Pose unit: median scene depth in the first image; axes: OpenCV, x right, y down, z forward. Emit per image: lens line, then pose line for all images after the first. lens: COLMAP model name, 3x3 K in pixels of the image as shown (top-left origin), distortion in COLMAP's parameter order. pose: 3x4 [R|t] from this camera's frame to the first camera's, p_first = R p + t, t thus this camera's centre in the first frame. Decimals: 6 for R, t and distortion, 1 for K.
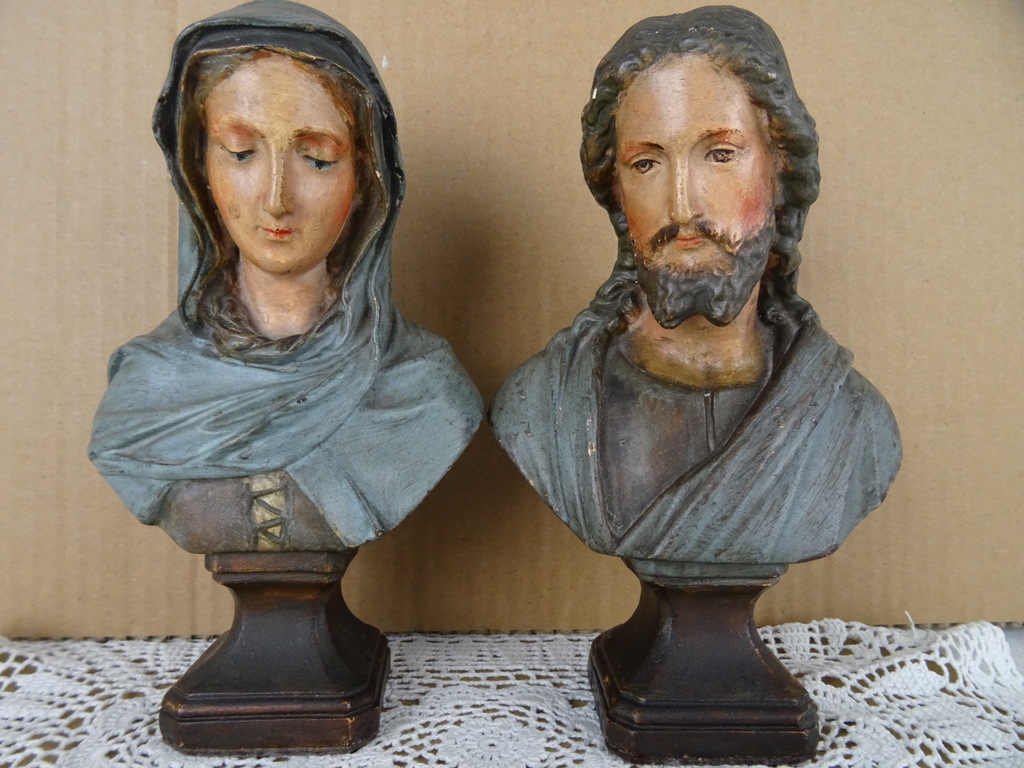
lens RADIAL K [[806.2, 0, 486.6], [0, 806.2, 370.4], [0, 0, 1]] dist [0.006830, -0.042209]
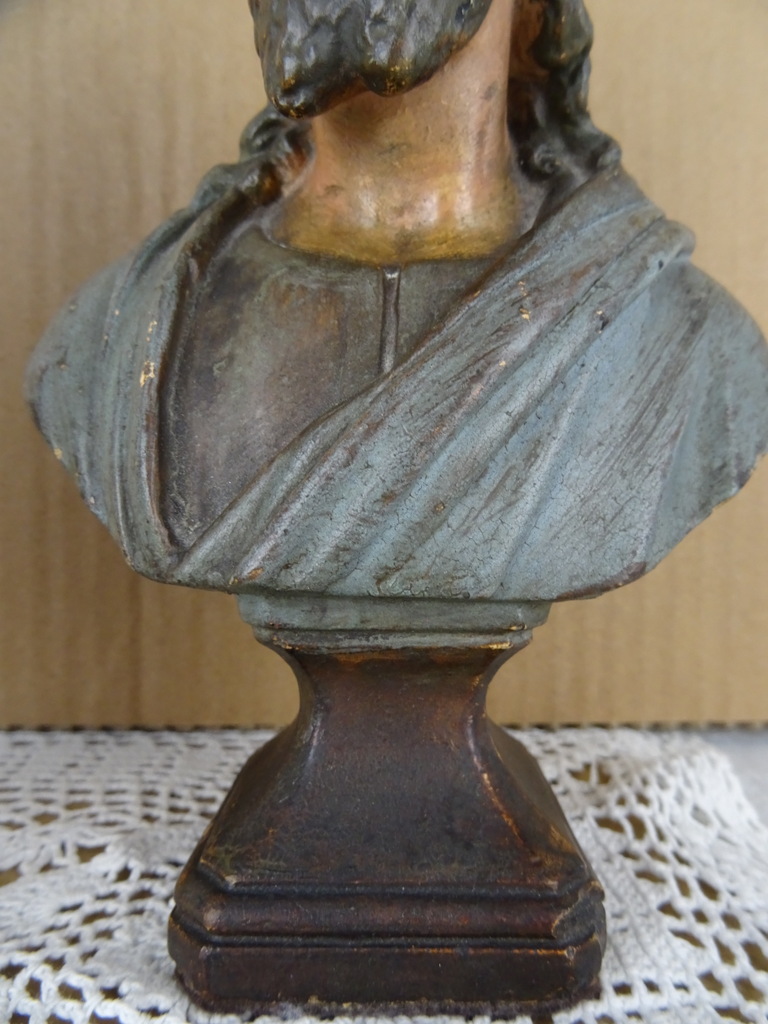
lens RADIAL K [[806.2, 0, 369.6], [0, 806.2, 506.6], [0, 0, 1]] dist [0.006830, -0.042209]
pose [[0.999897, -0.003980, -0.013802, 0.275869], [0.004351, 0.999626, 0.026987, 0.167731], [0.013690, -0.027044, 0.999541, 0.510668]]
